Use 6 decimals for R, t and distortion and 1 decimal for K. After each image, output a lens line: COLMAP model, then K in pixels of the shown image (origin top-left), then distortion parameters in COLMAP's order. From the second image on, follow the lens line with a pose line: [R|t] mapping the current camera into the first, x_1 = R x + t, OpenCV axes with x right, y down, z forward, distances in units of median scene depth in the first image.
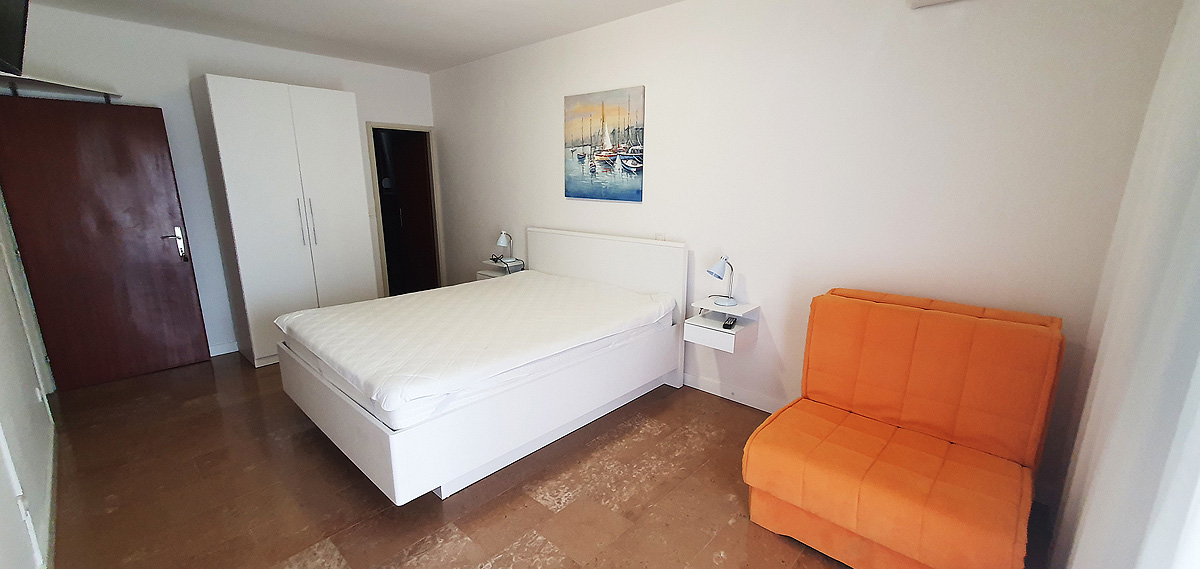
lens RADIAL K [[480.3, 0, 602.6], [0, 480.3, 284.4], [0, 0, 1]] dist [-0.000136, 0.000004]
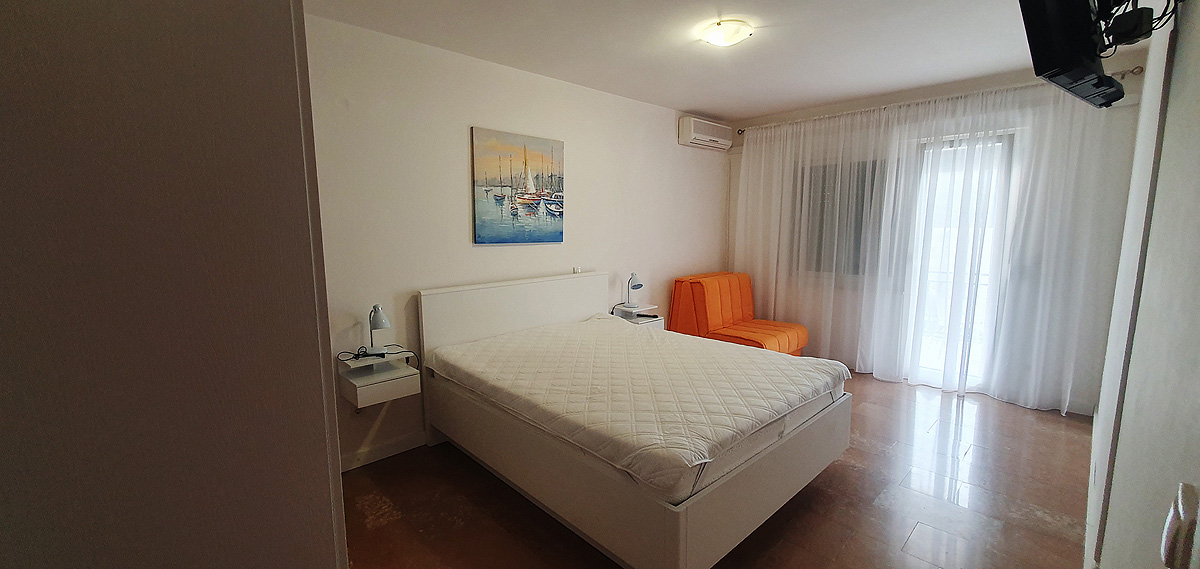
lens RADIAL K [[480.3, 0, 602.7], [0, 480.3, 286.2], [0, 0, 1]] dist [-0.000136, 0.000004]
pose [[0.062303, -0.129040, 0.989680, -0.992497], [0.225519, 0.967781, 0.111988, -0.171228], [-0.972245, 0.216214, 0.089397, 0.806118]]
